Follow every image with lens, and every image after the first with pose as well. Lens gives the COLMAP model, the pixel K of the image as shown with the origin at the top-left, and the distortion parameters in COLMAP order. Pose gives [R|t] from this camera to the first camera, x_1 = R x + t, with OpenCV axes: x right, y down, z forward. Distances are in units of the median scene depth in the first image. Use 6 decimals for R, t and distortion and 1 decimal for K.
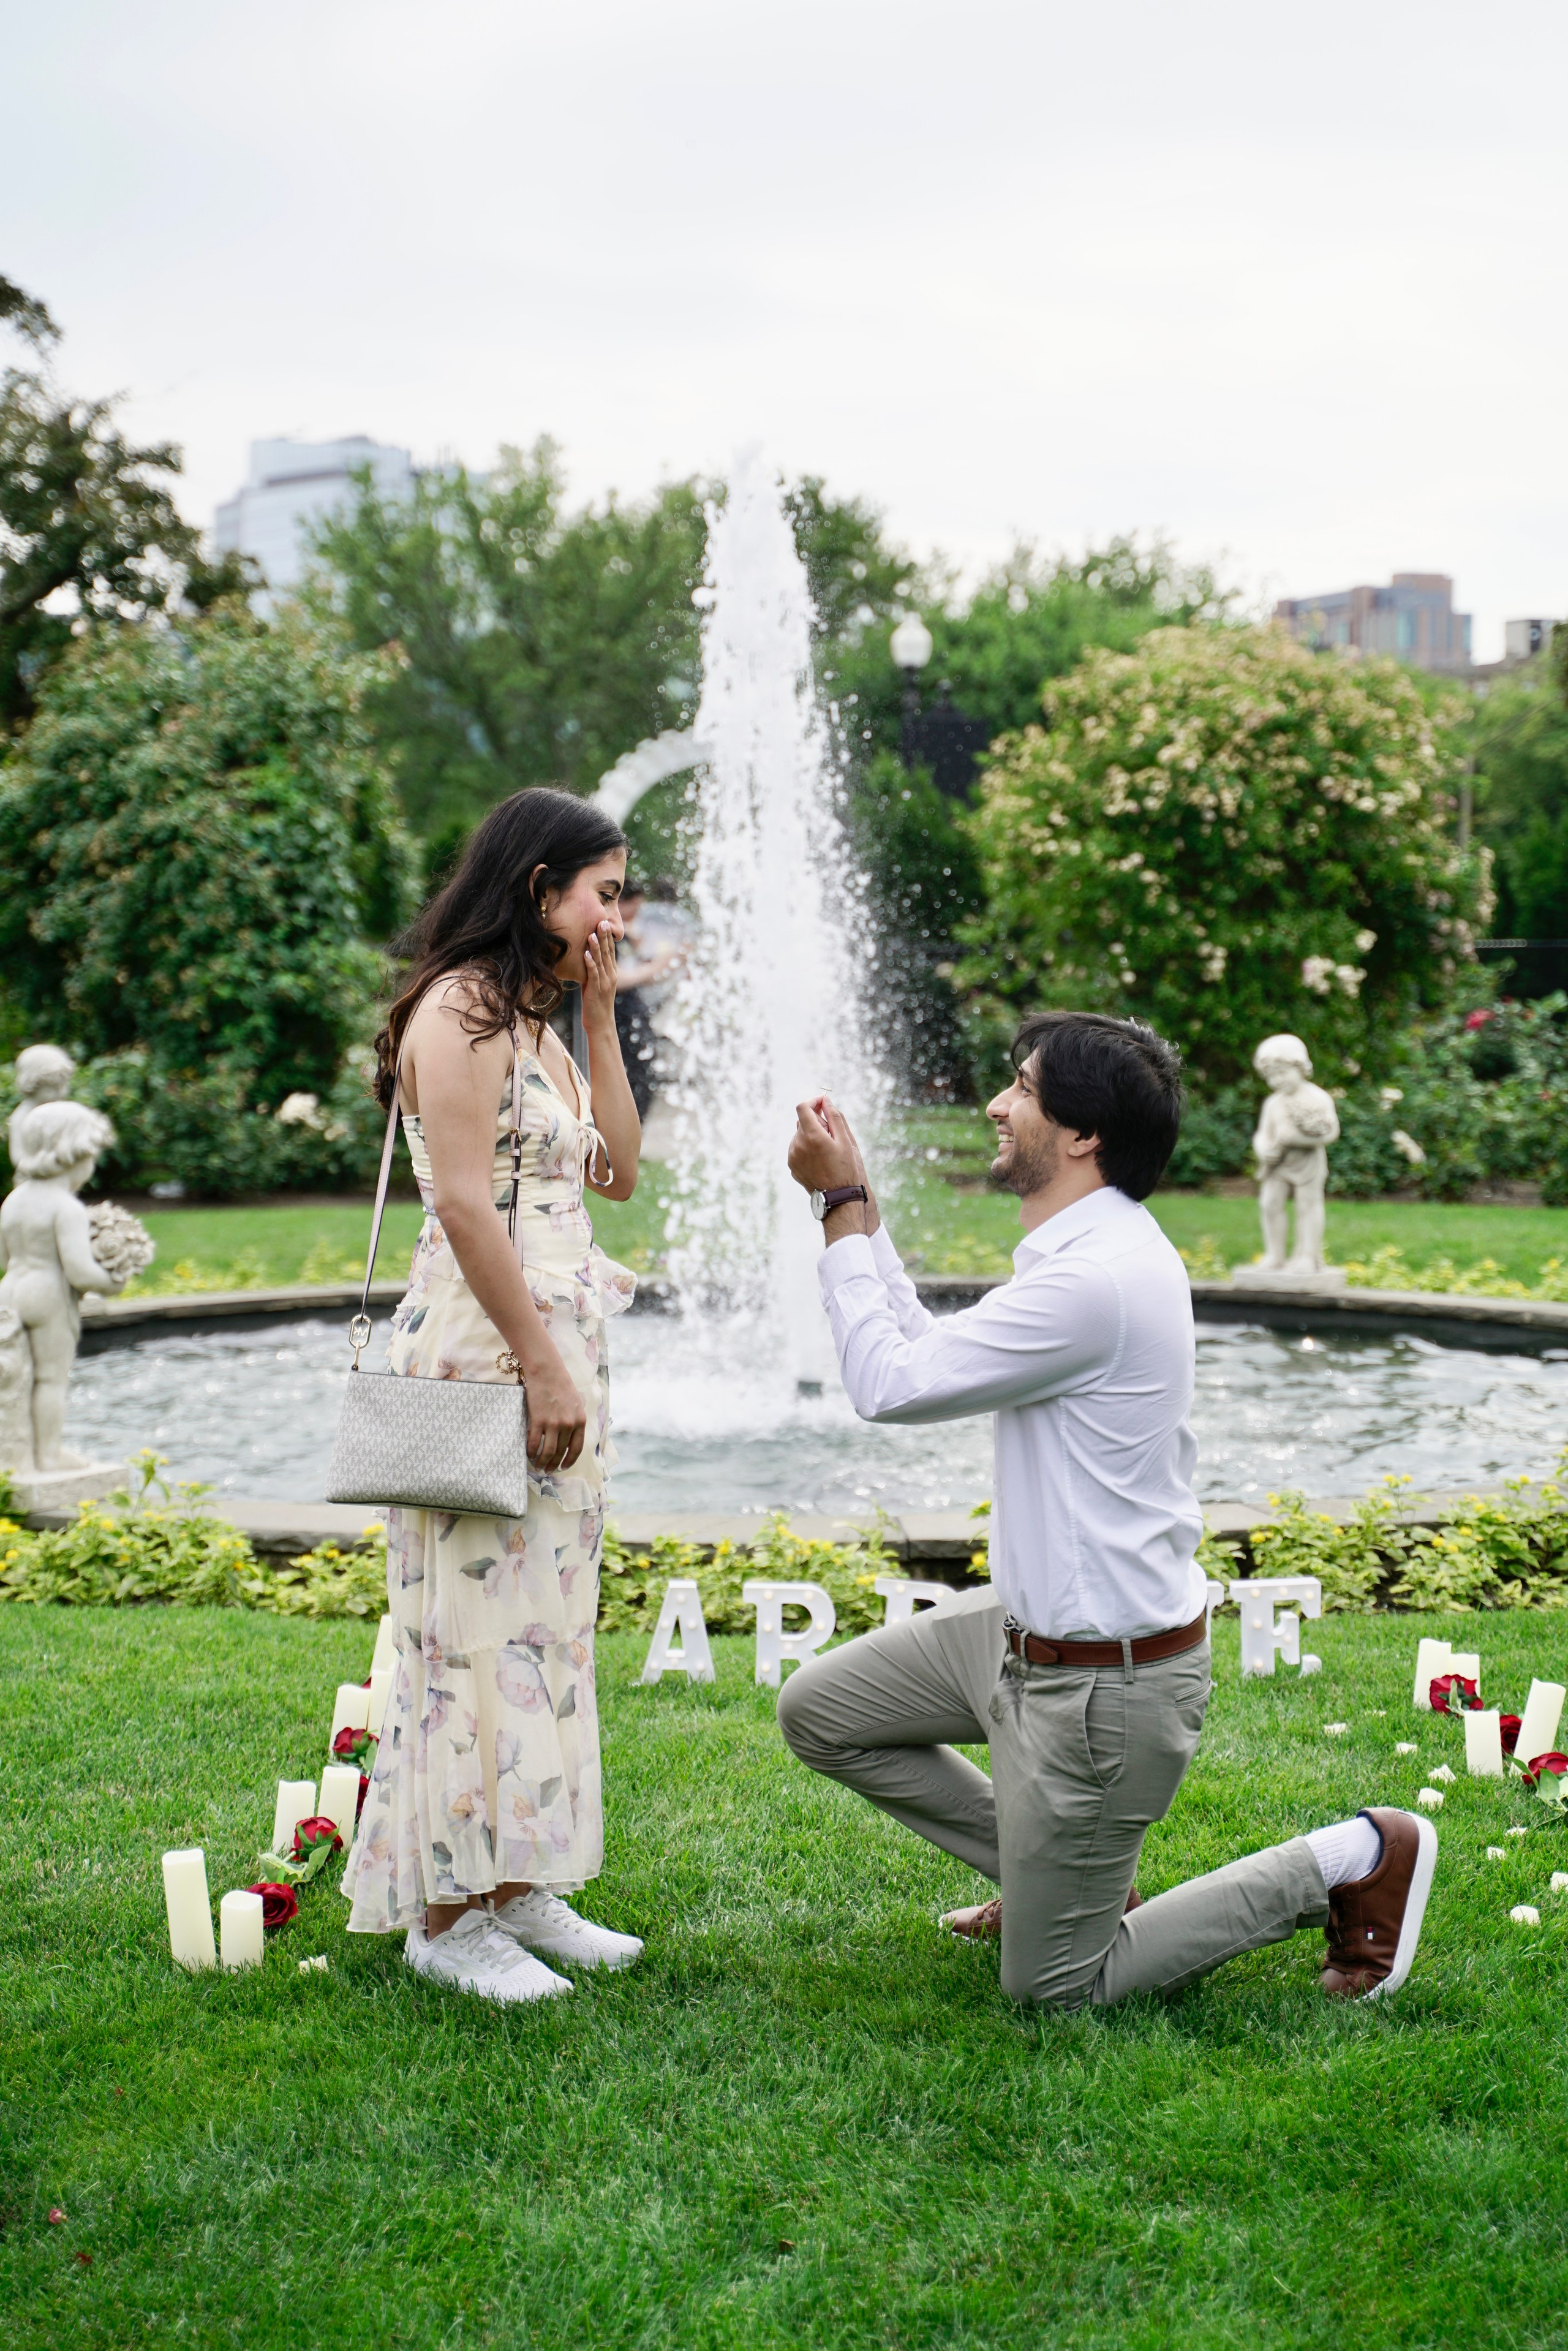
lens RADIAL K [[4027.4, 0, 732.6], [0, 4027.4, 1206.1], [0, 0, 1]] dist [0.142799, -1.174015]
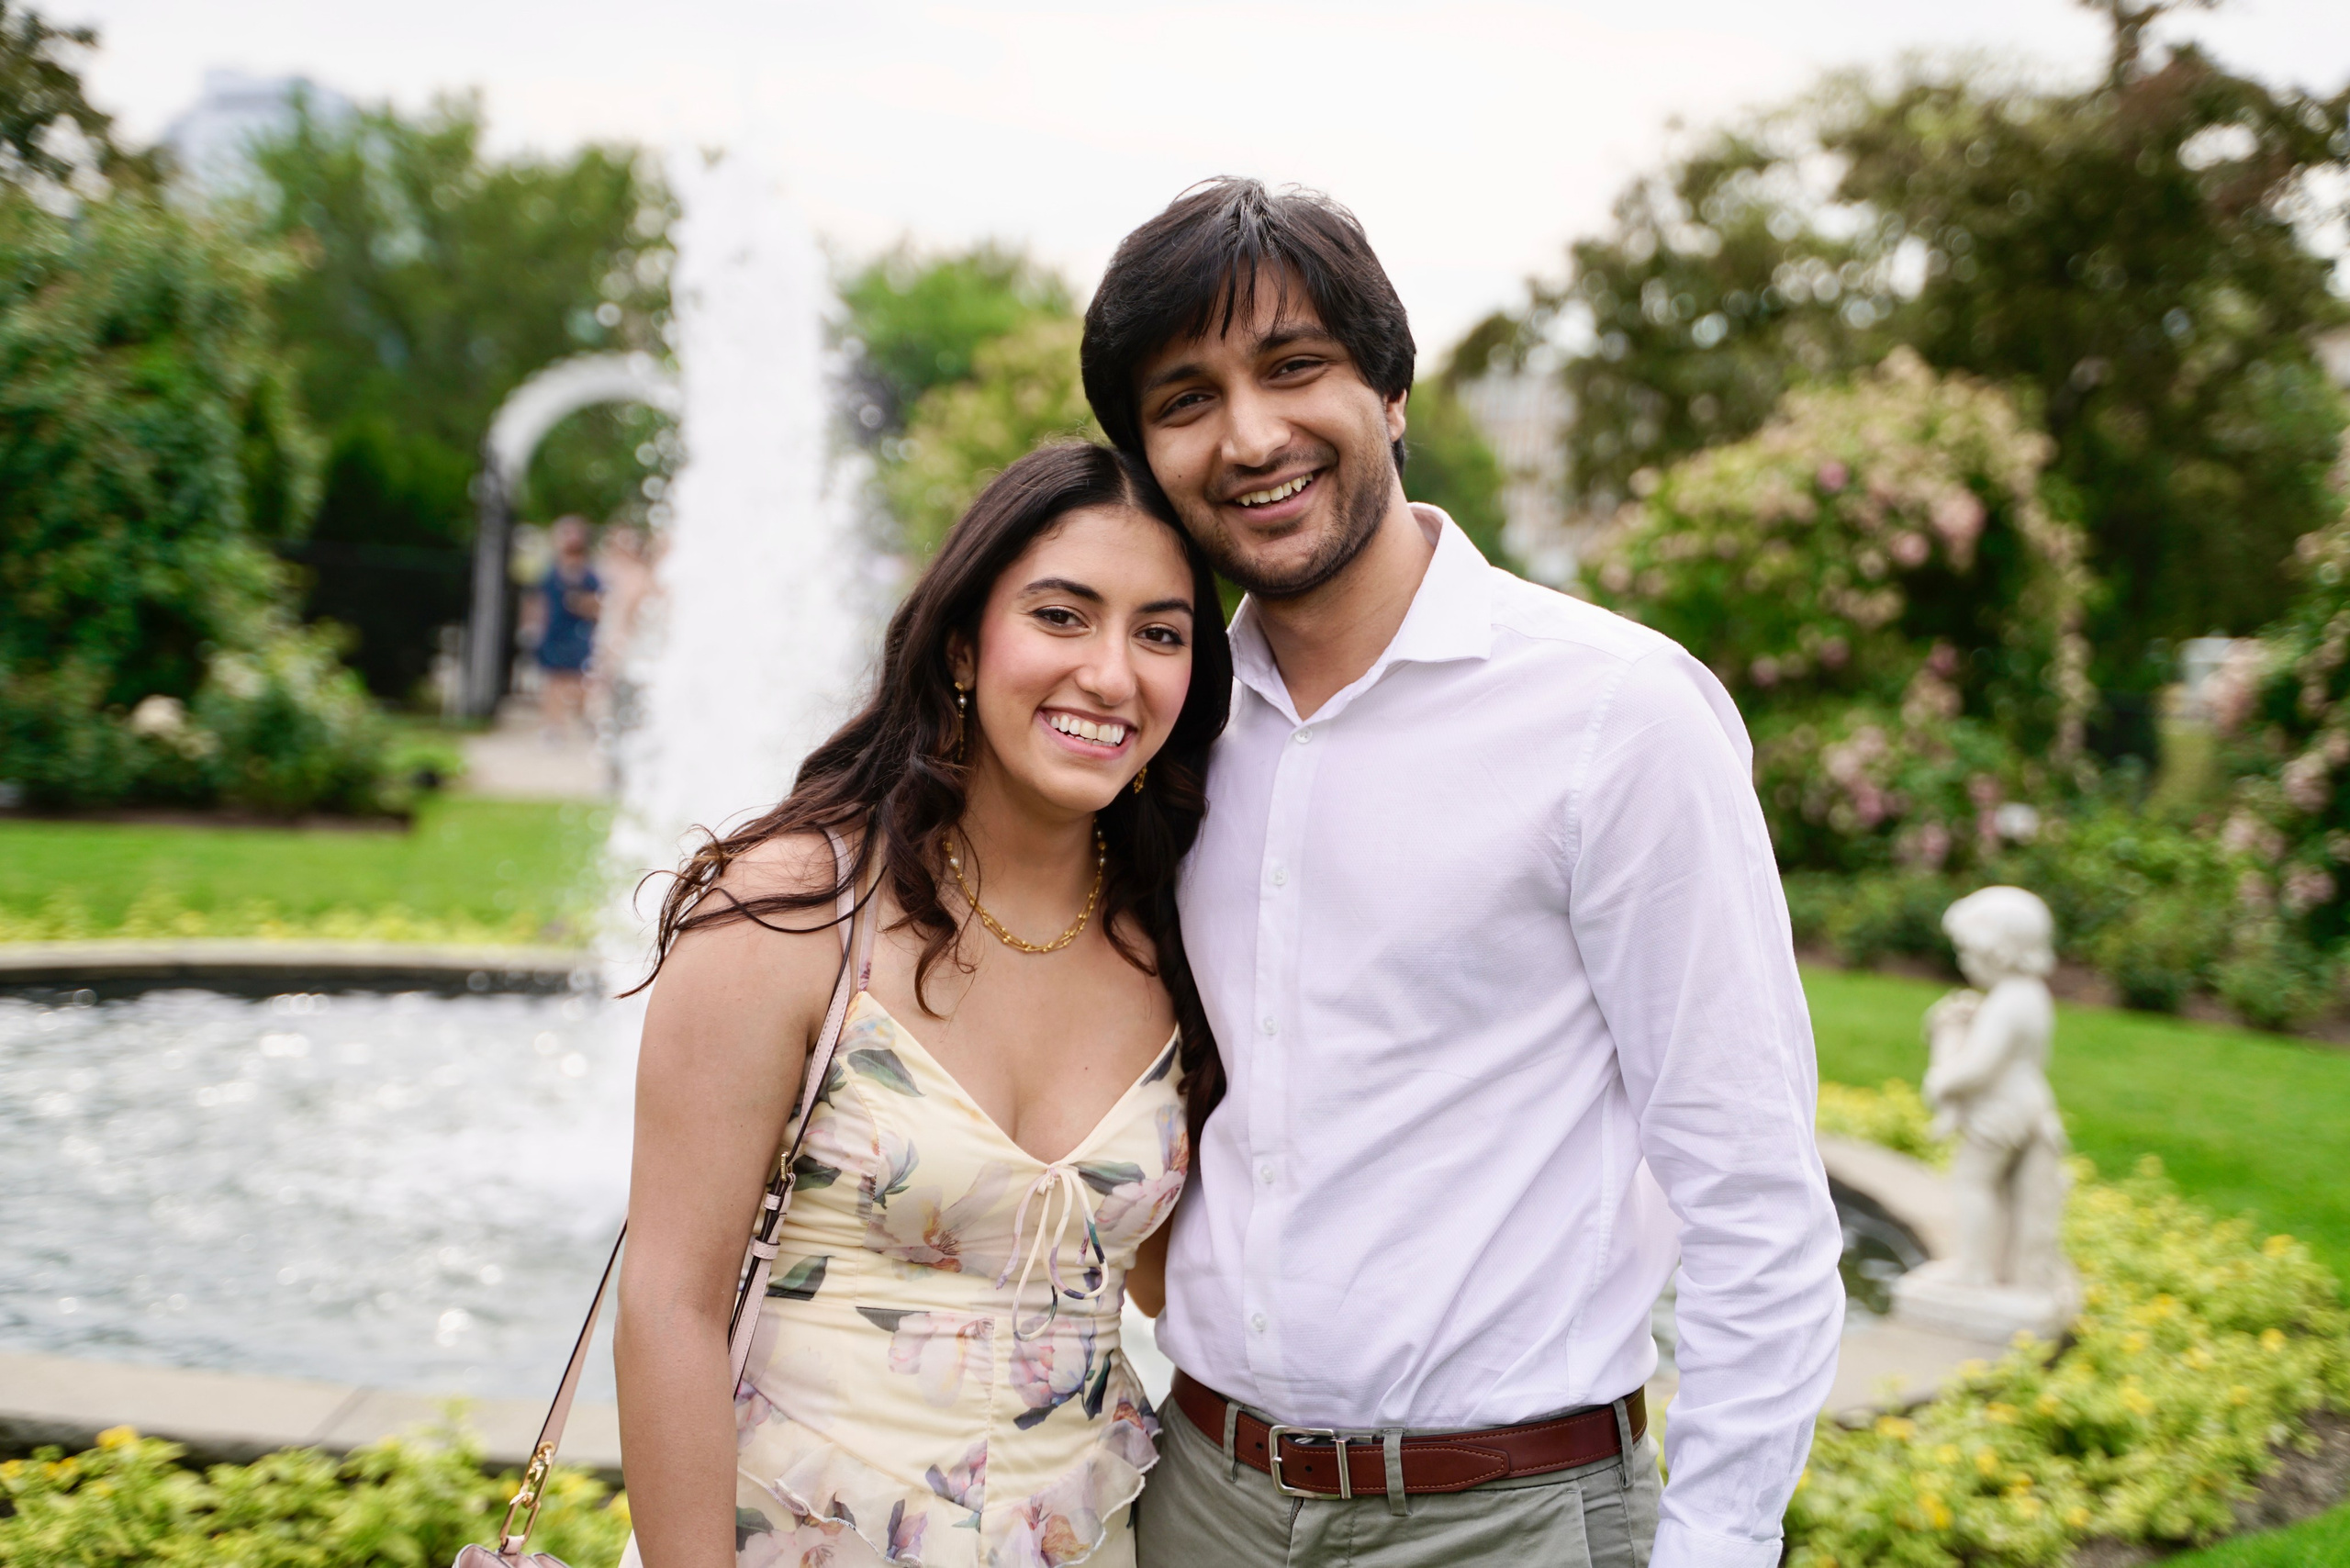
lens RADIAL K [[3312.8, 0, 1175.0], [0, 3312.8, 784.0], [0, 0, 1]] dist [0.113769, -0.027306]
pose [[0.981933, 0.075010, 0.173725, -0.009226], [-0.074632, 0.997173, -0.008719, -0.018888], [-0.173888, -0.004404, 0.984756, 0.188132]]
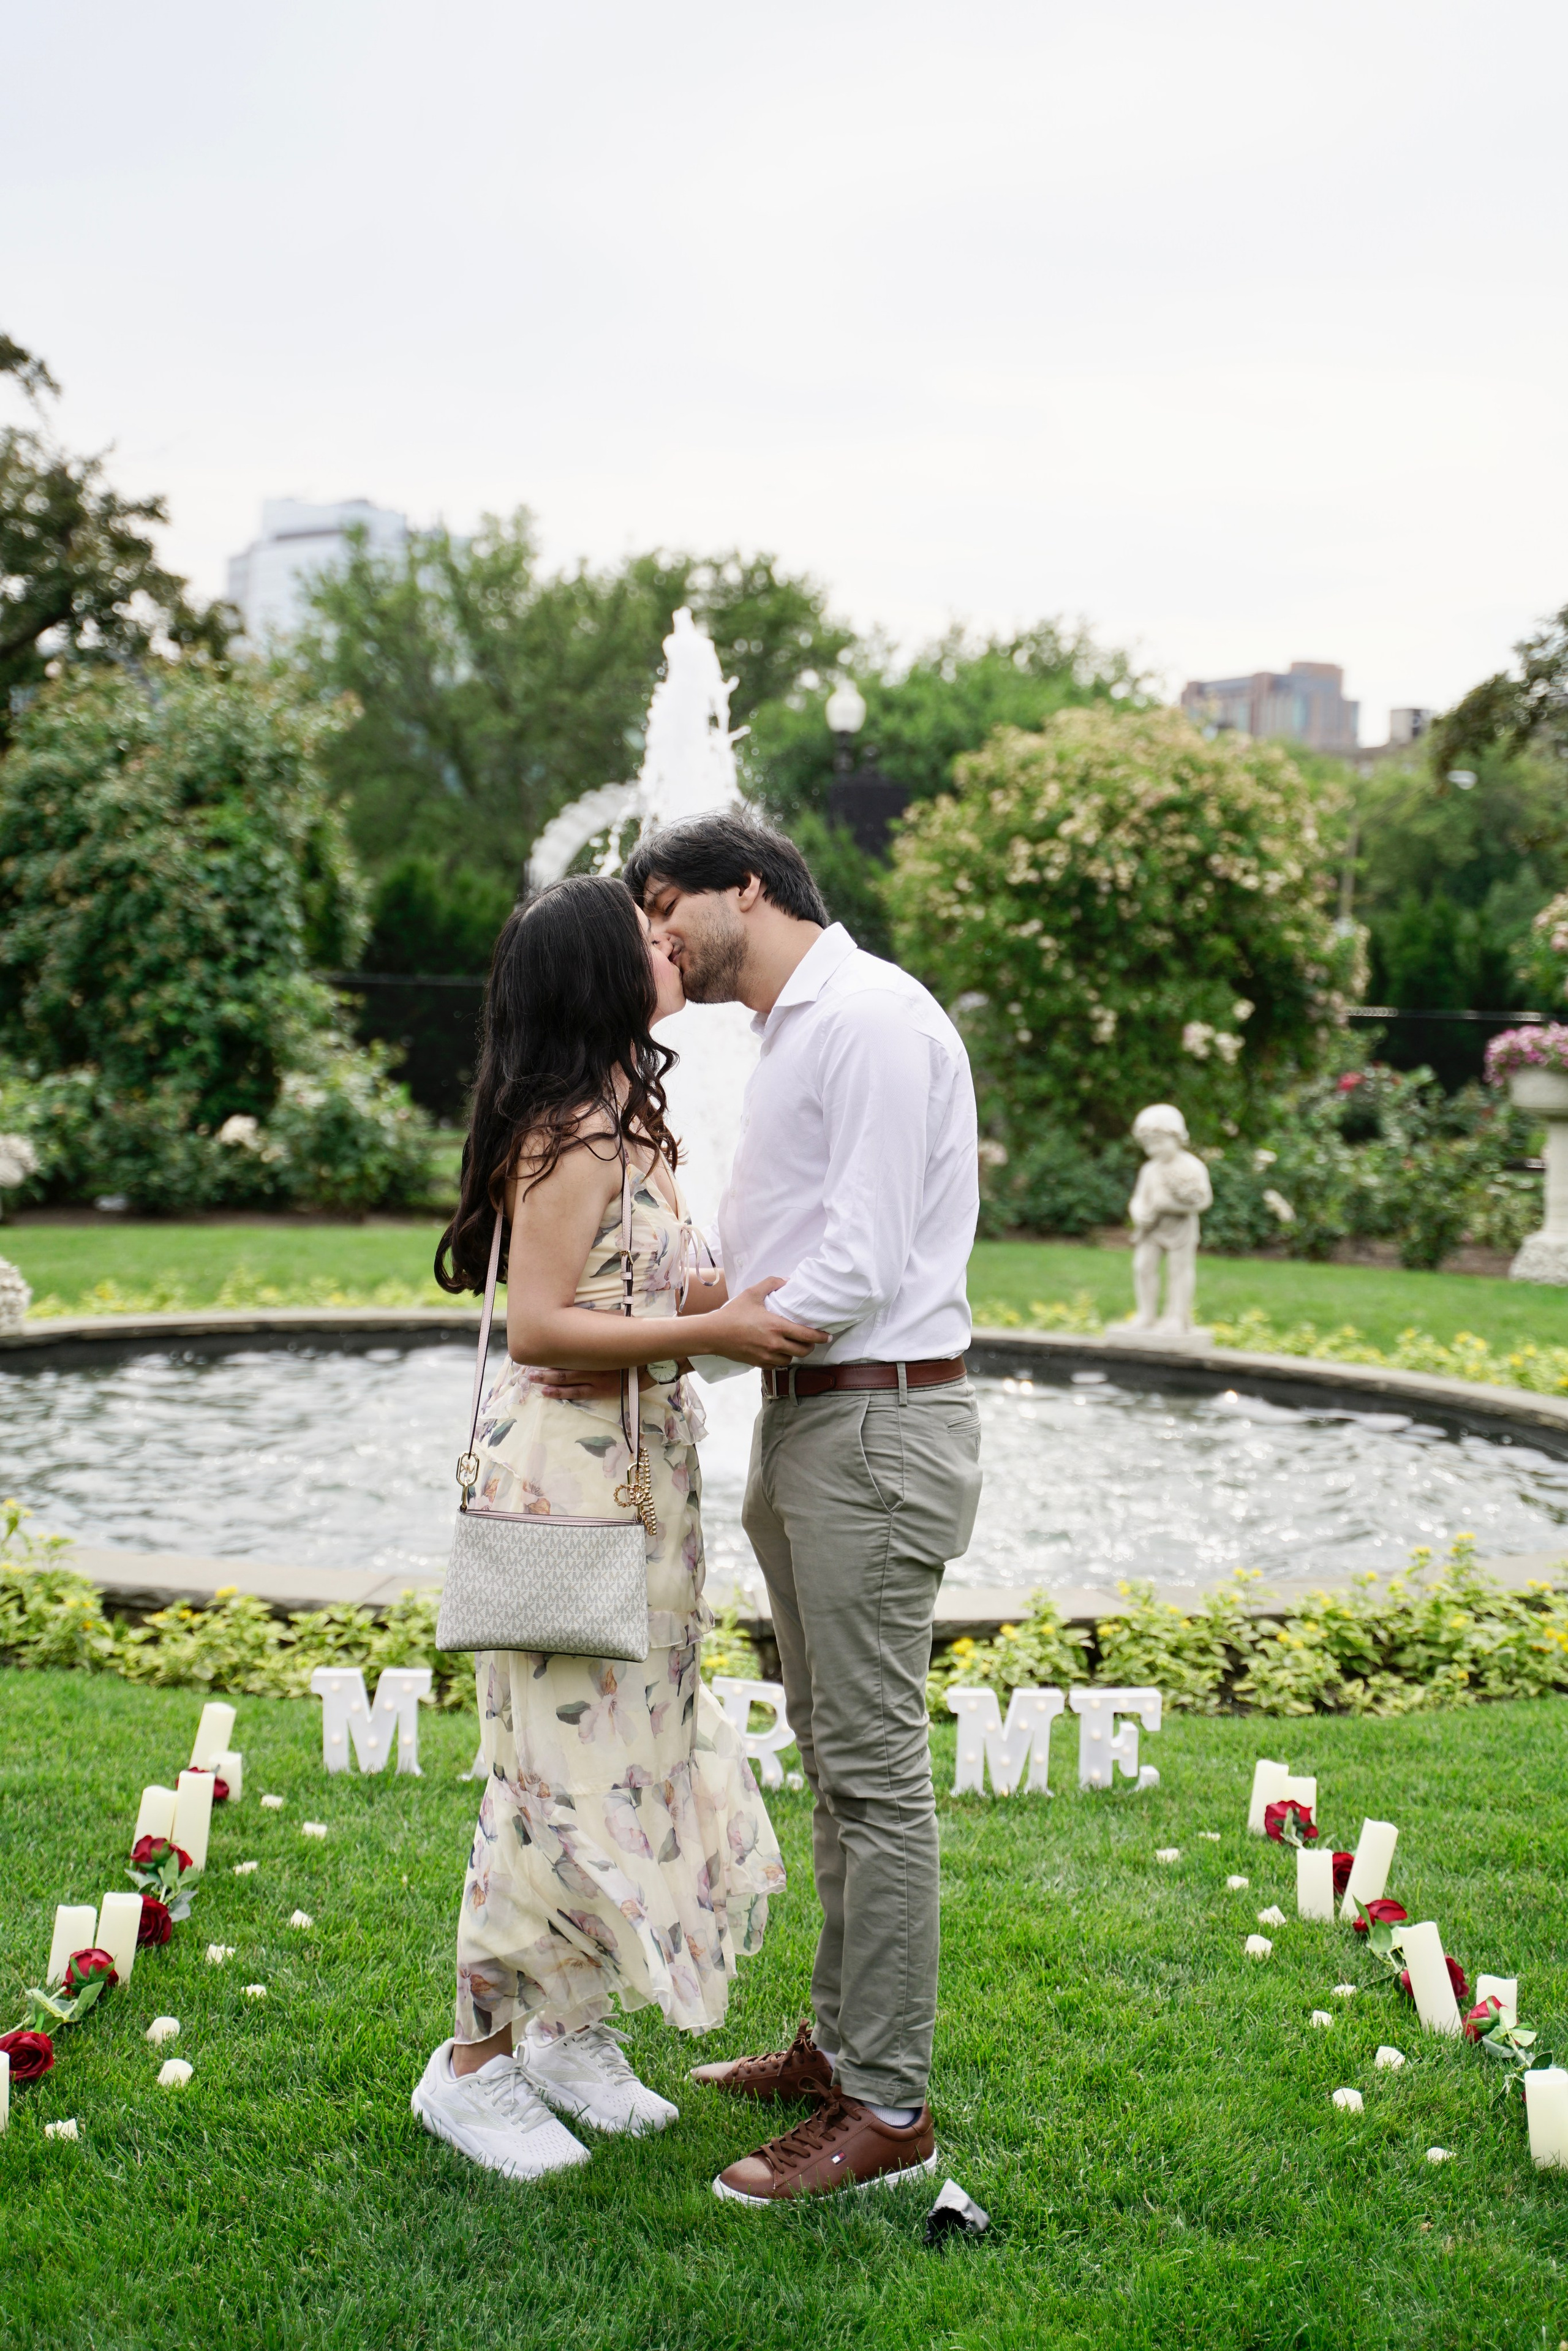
lens RADIAL K [[3618.6, 0, 784.0], [0, 3618.6, 1175.5], [0, 0, 1]] dist [0.027472, 0.058391]
pose [[0.998976, 0.036137, 0.027233, 0.009712], [-0.035932, 0.999322, -0.007974, -0.009691], [-0.027502, 0.006988, 0.999597, 0.045142]]
